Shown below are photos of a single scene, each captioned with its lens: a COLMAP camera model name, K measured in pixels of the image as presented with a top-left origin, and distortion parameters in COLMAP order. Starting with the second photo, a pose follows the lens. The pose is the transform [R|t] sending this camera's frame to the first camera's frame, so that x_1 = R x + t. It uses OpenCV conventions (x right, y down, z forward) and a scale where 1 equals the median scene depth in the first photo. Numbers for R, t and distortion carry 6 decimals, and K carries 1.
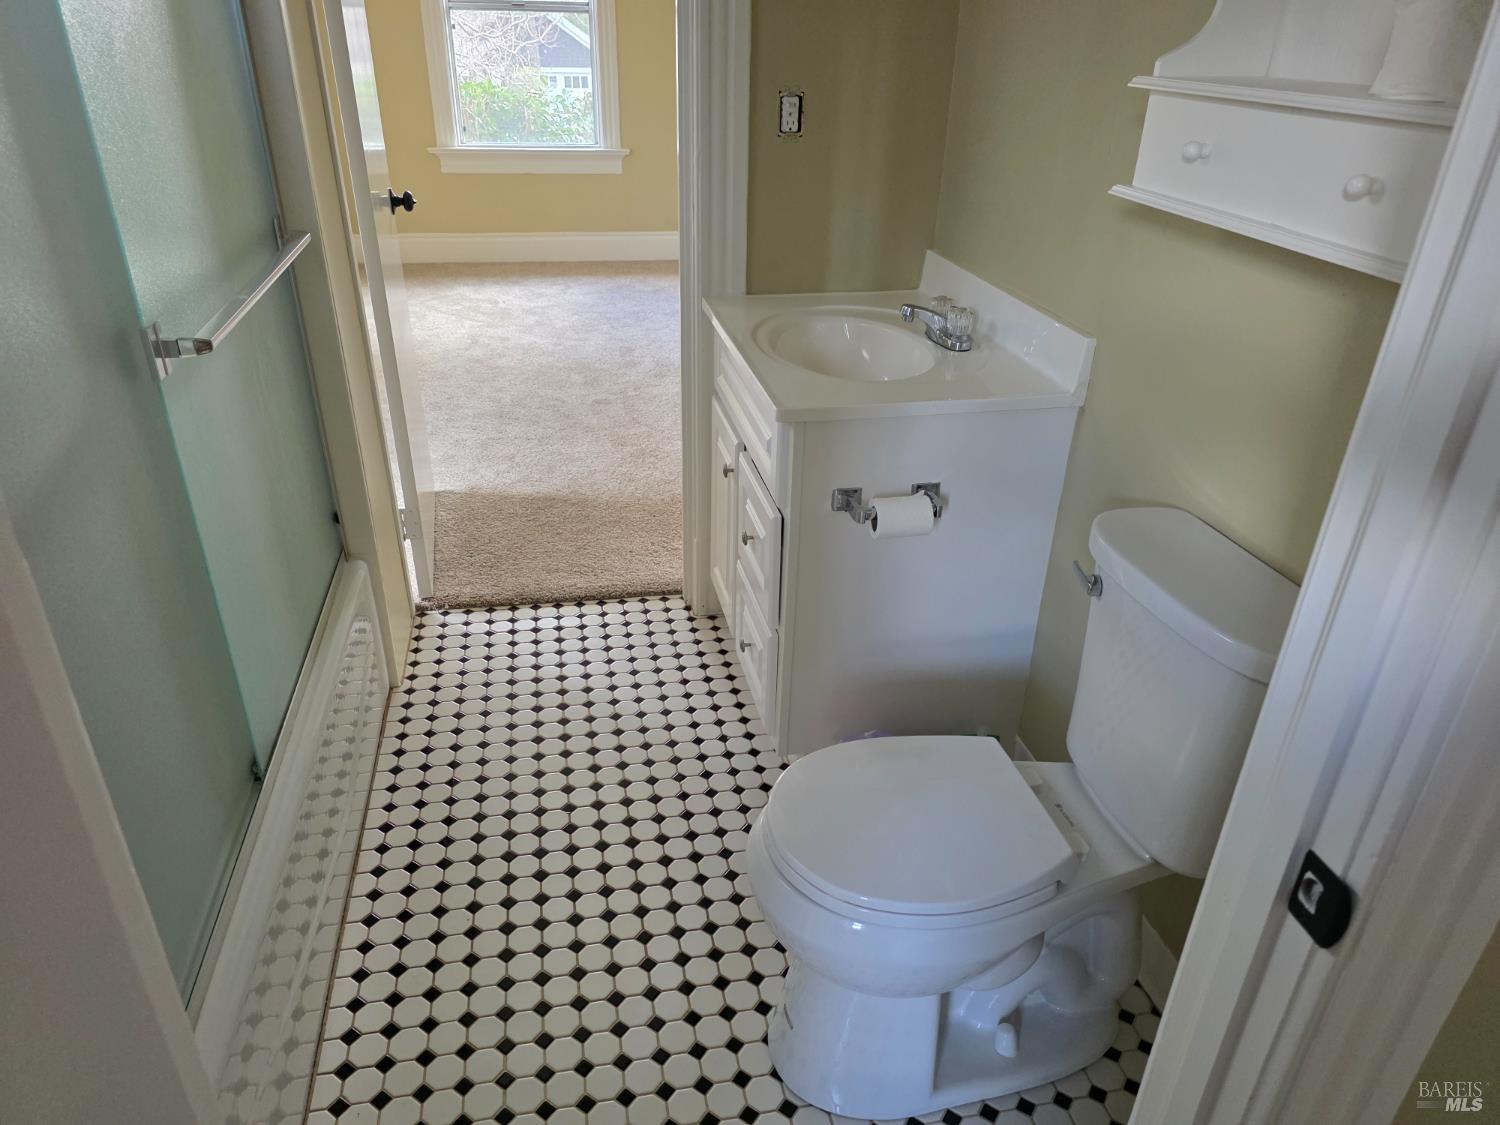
lens RADIAL K [[1007.0, 0, 749.5], [0, 1007.0, 563.1], [0, 0, 1]] dist [0.048965, -0.000371]
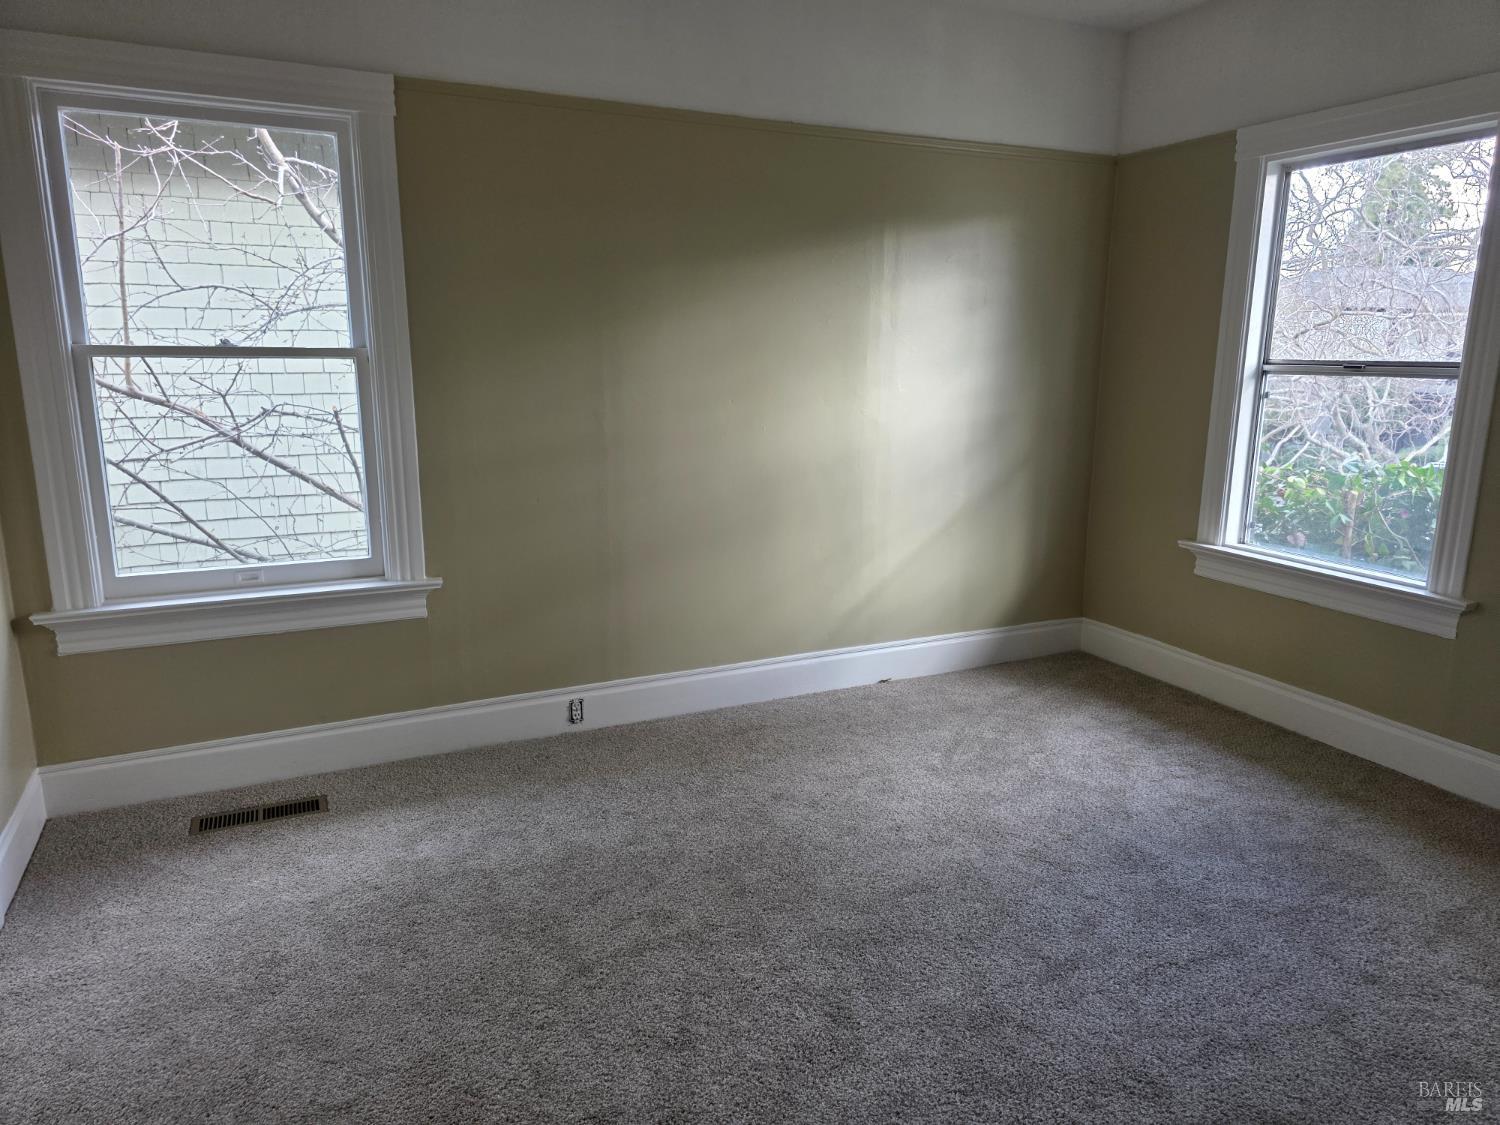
lens RADIAL K [[1007.0, 0, 748.1], [0, 1007.0, 570.6], [0, 0, 1]] dist [0.048965, -0.000371]
pose [[0.250204, 0.196906, -0.947959, 0.371288], [-0.456043, 0.887652, 0.064011, -0.356348], [0.854062, 0.416295, 0.311892, 0.627004]]
